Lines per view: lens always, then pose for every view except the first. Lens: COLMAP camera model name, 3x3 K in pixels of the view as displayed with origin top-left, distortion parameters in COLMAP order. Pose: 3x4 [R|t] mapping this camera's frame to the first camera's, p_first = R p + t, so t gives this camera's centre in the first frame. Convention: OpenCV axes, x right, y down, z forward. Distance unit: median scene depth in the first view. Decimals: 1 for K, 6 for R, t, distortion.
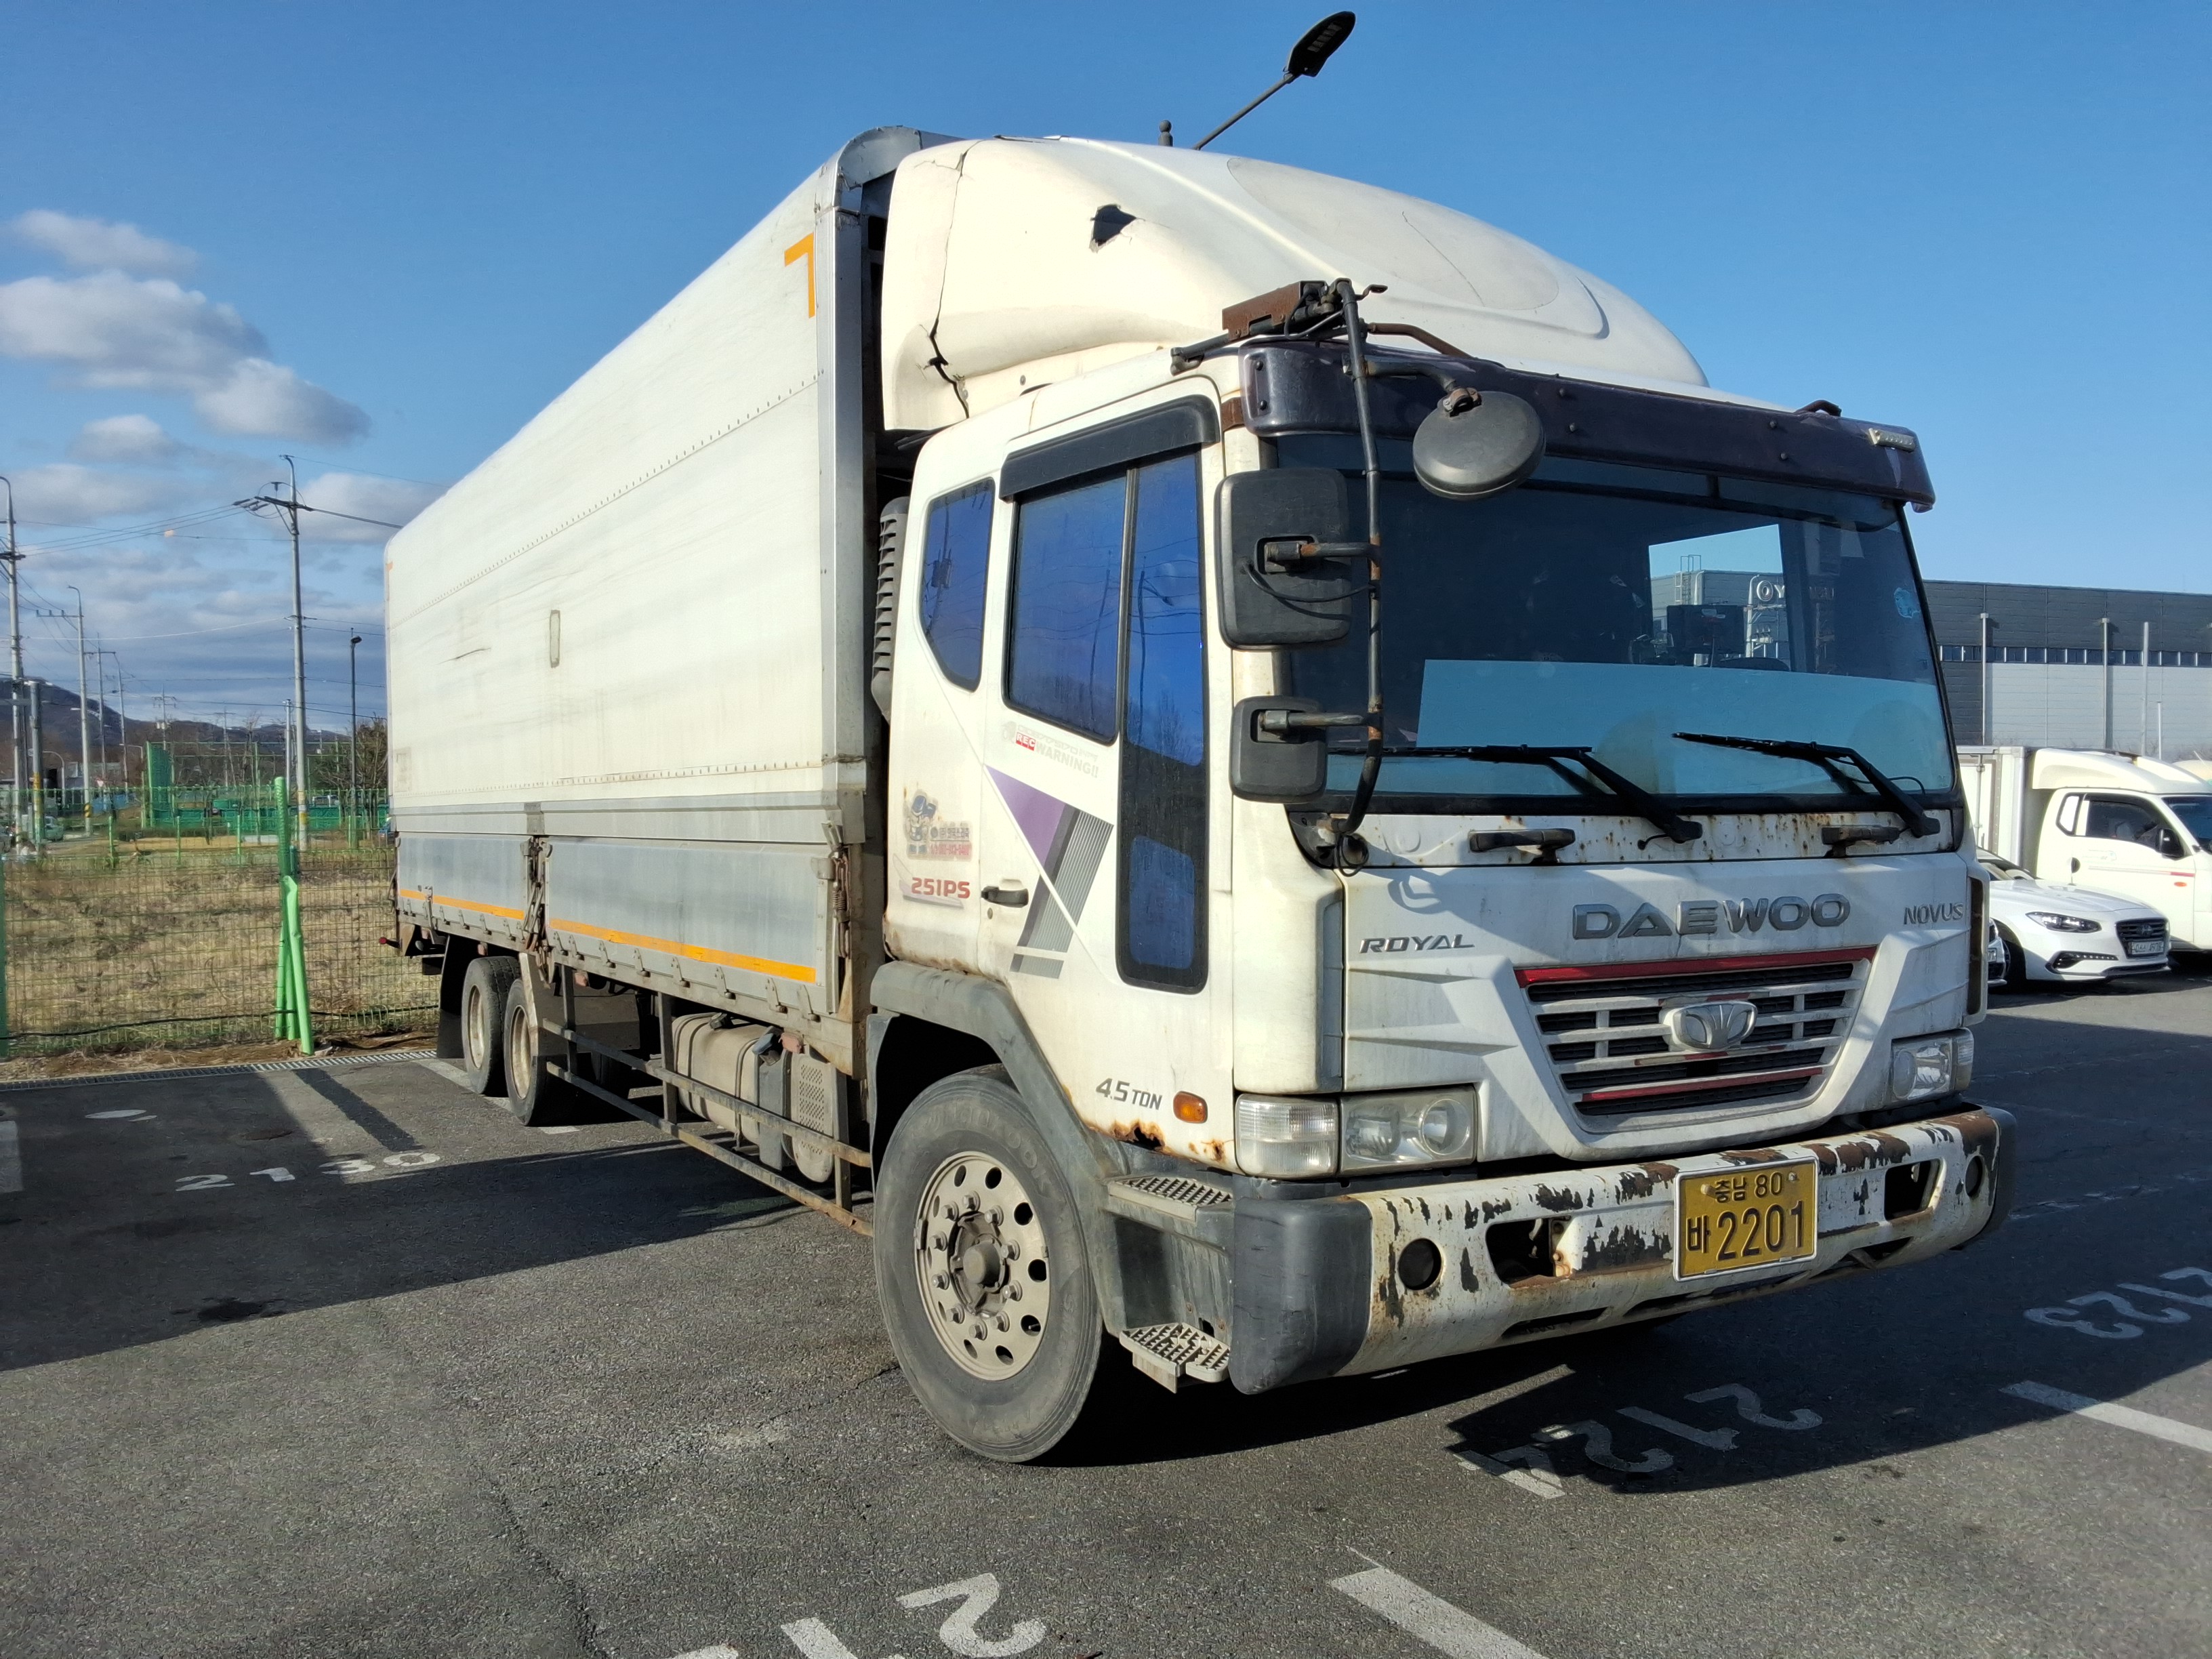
lens RADIAL K [[1761.5, 0, 1113.7], [0, 1761.5, 845.2], [0, 0, 1]] dist [0.130099, -0.205212]
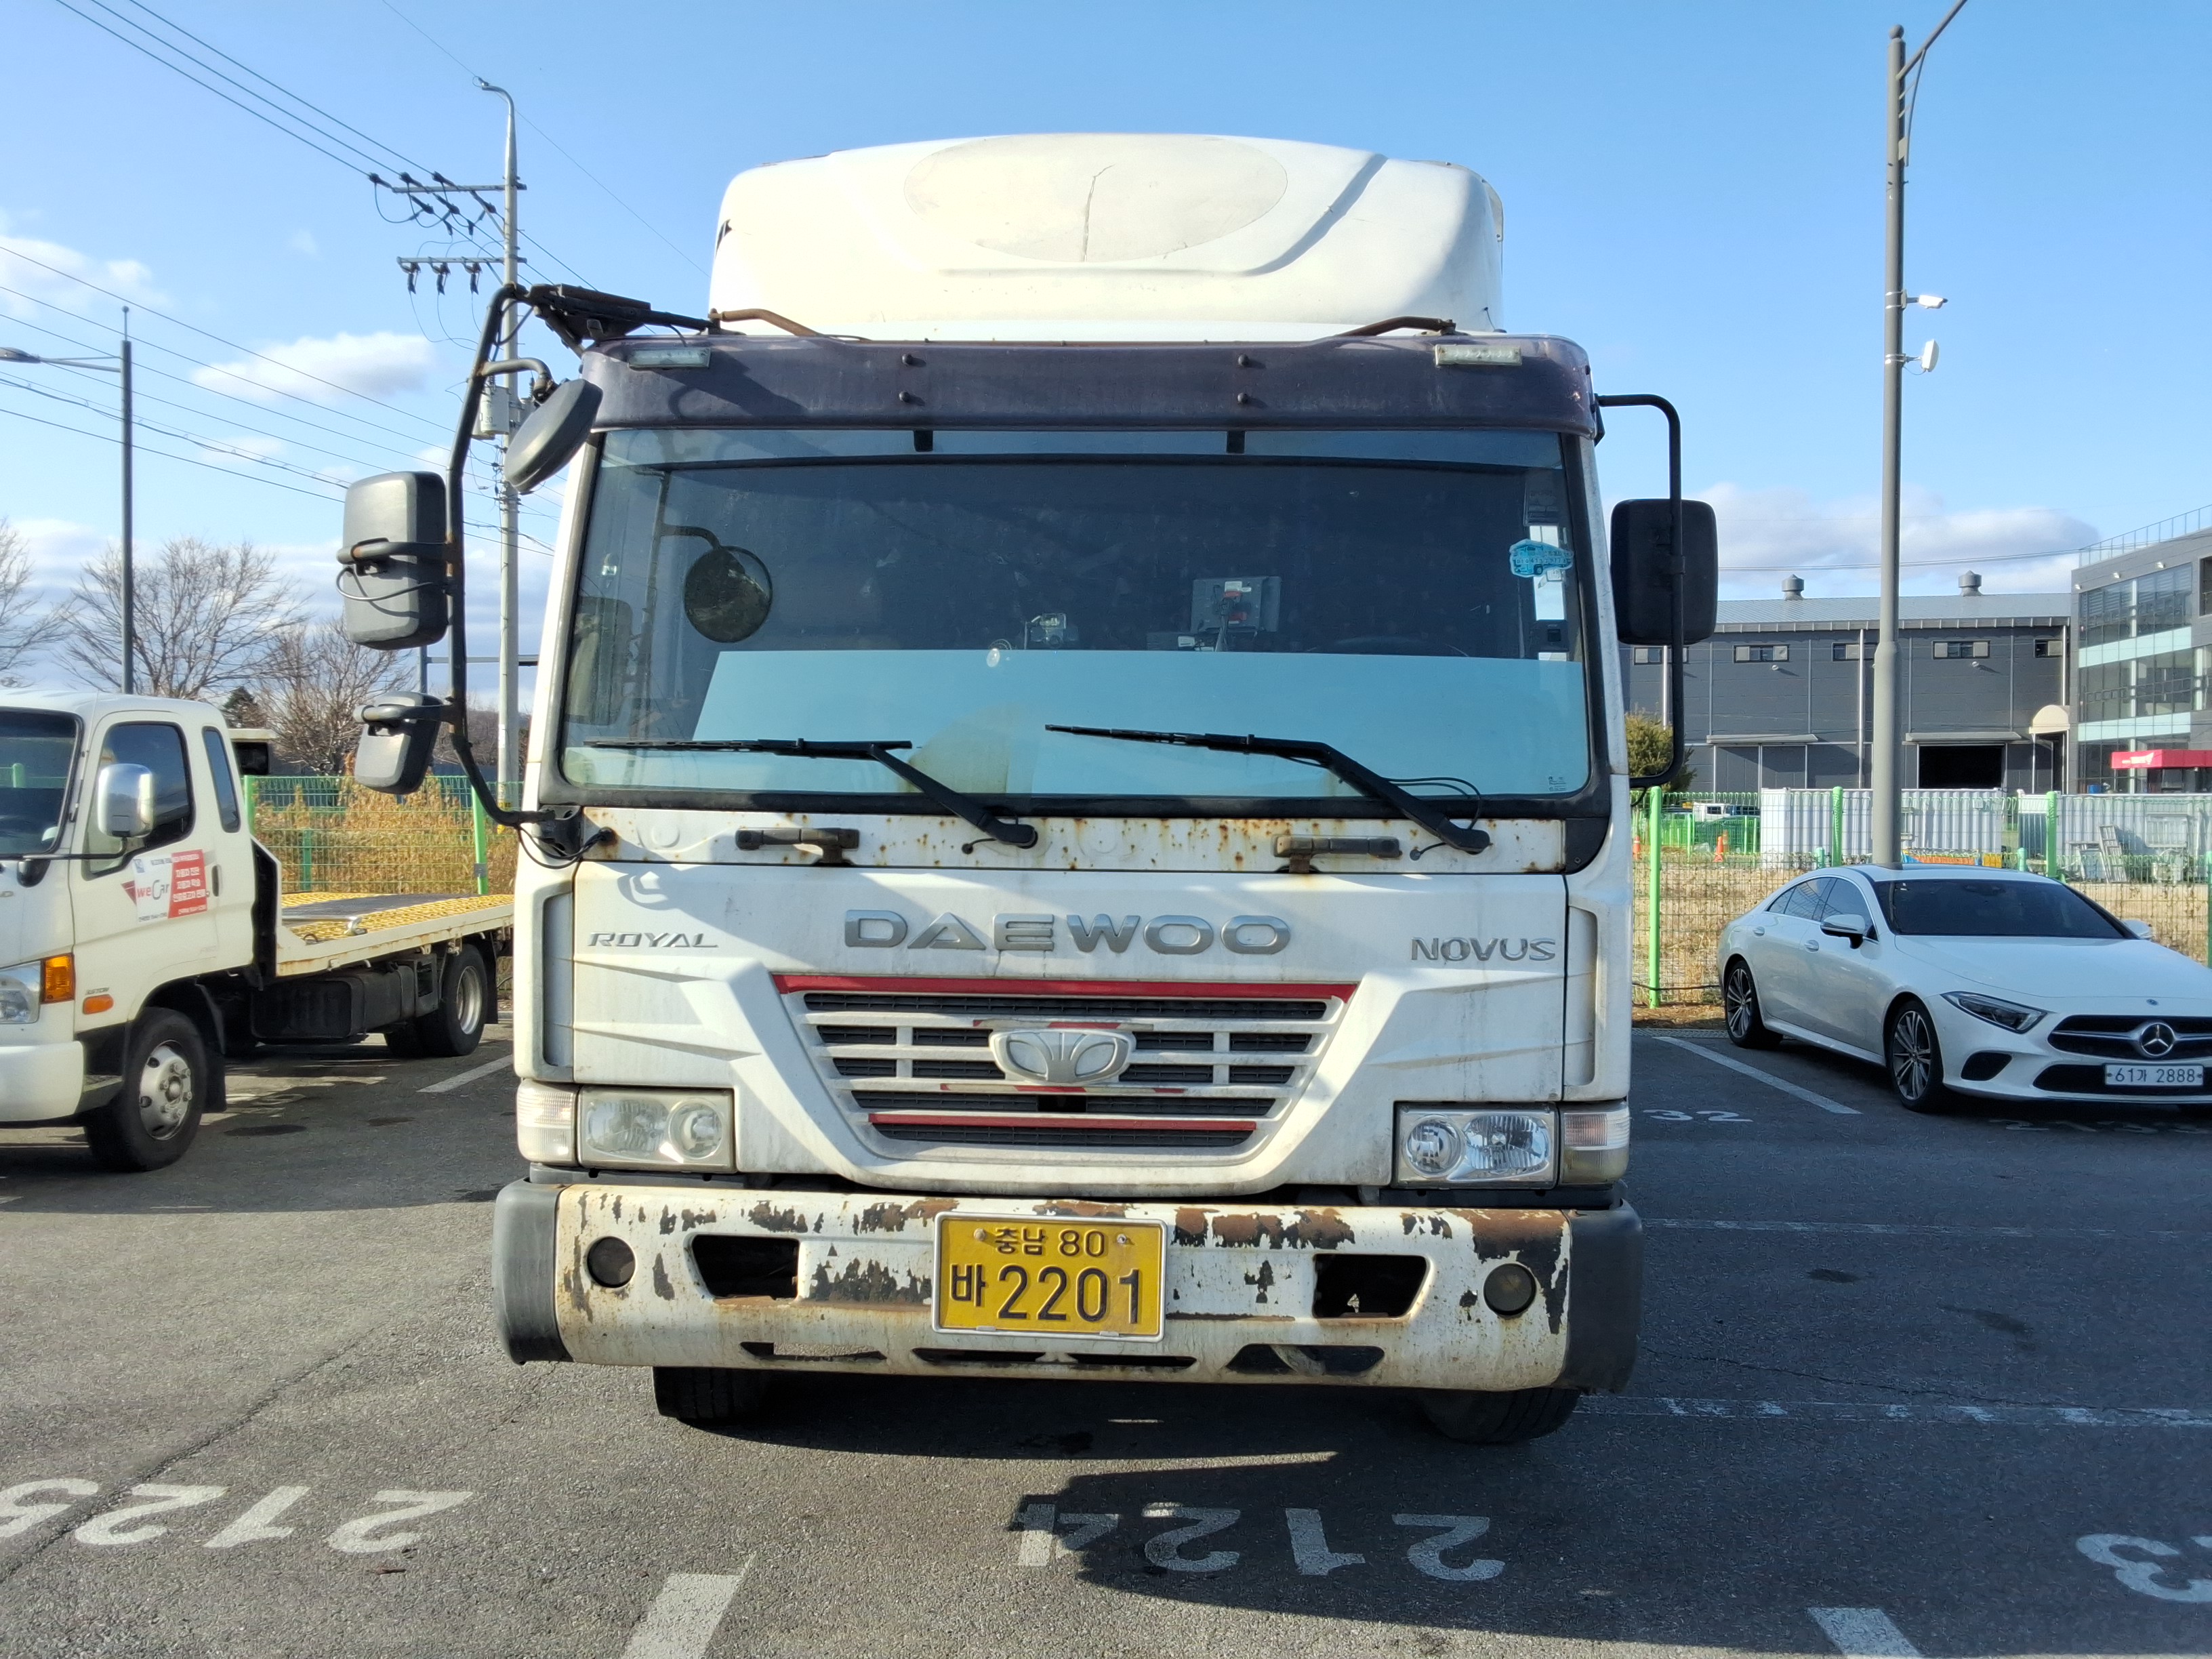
lens RADIAL K [[1761.5, 0, 1113.7], [0, 1761.5, 845.2], [0, 0, 1]] dist [0.130099, -0.205212]
pose [[0.833951, 0.026251, -0.551213, 0.867732], [-0.027582, 0.999602, 0.005875, -0.009492], [0.551148, 0.010304, 0.834344, 0.293794]]
